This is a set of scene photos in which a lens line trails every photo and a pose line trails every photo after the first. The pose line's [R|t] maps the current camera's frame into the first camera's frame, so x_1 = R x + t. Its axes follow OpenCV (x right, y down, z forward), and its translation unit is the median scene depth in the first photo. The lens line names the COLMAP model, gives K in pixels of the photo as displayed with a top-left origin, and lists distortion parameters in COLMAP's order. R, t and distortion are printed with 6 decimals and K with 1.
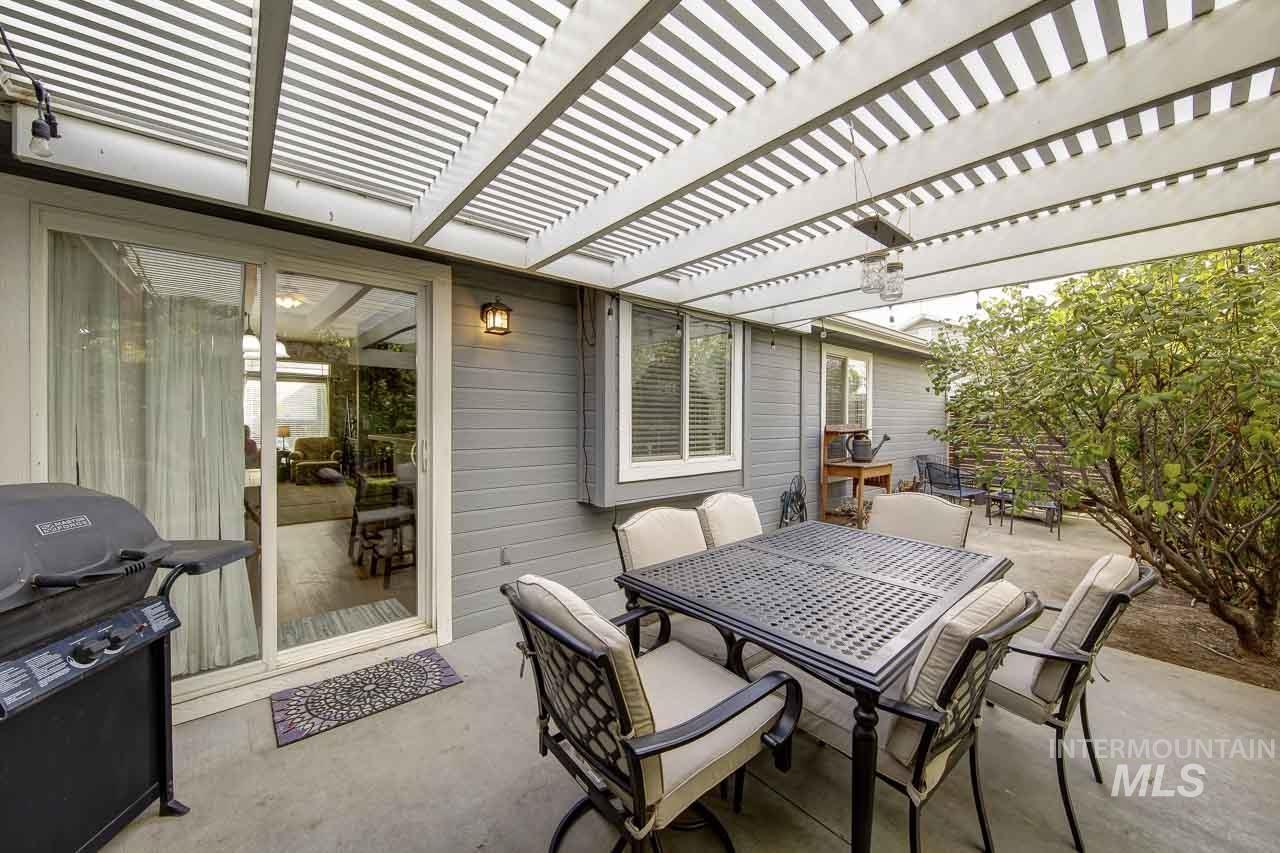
lens RADIAL K [[469.8, 0, 640.0], [0, 469.8, 426.5], [0, 0, 1]] dist [-0.000353, -0.000028]
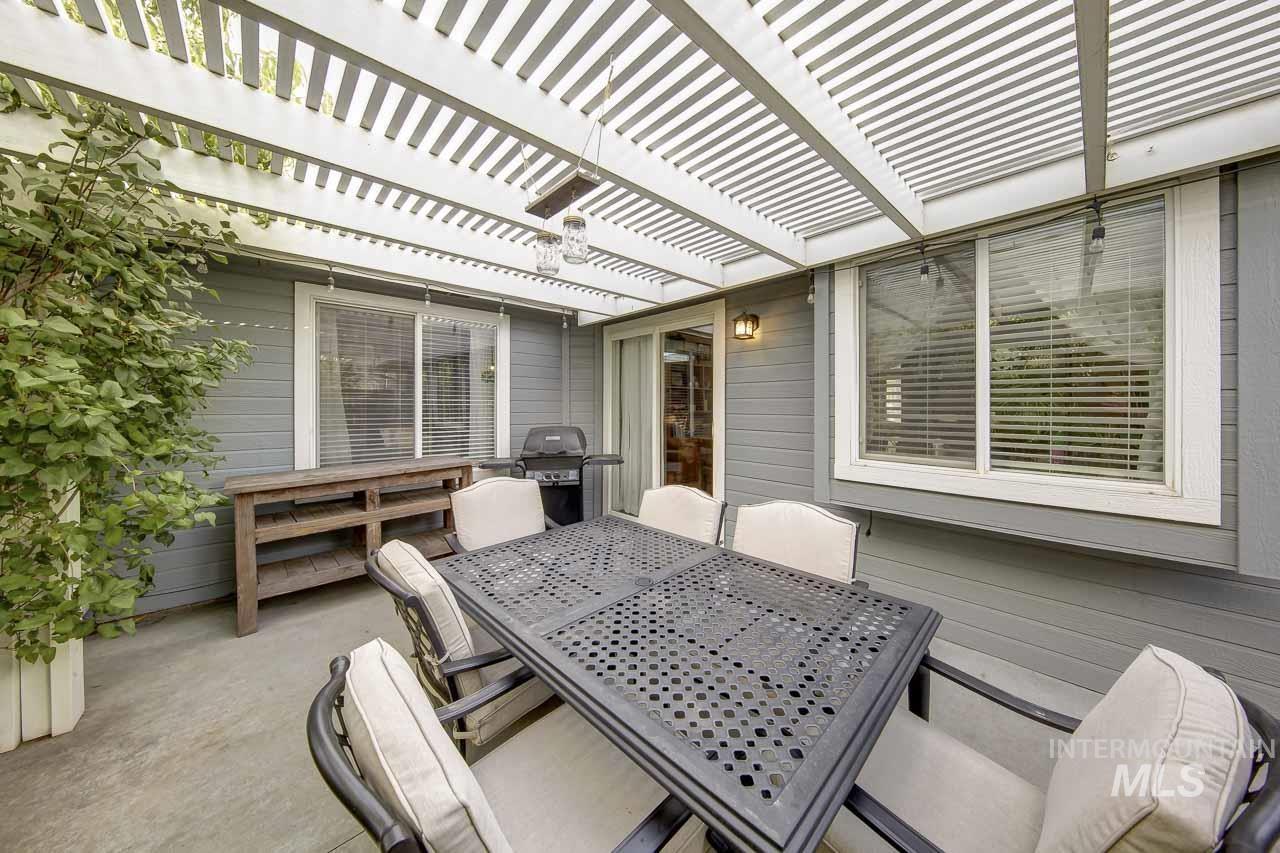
lens RADIAL K [[404.5, 0, 636.9], [0, 404.5, 406.7], [0, 0, 1]] dist [0.000212, 0.000007]
pose [[0.053161, 0.001096, -0.998585, 0.679951], [-0.008699, 0.999962, 0.000635, -0.012098], [0.998548, 0.008653, 0.053169, 0.584083]]
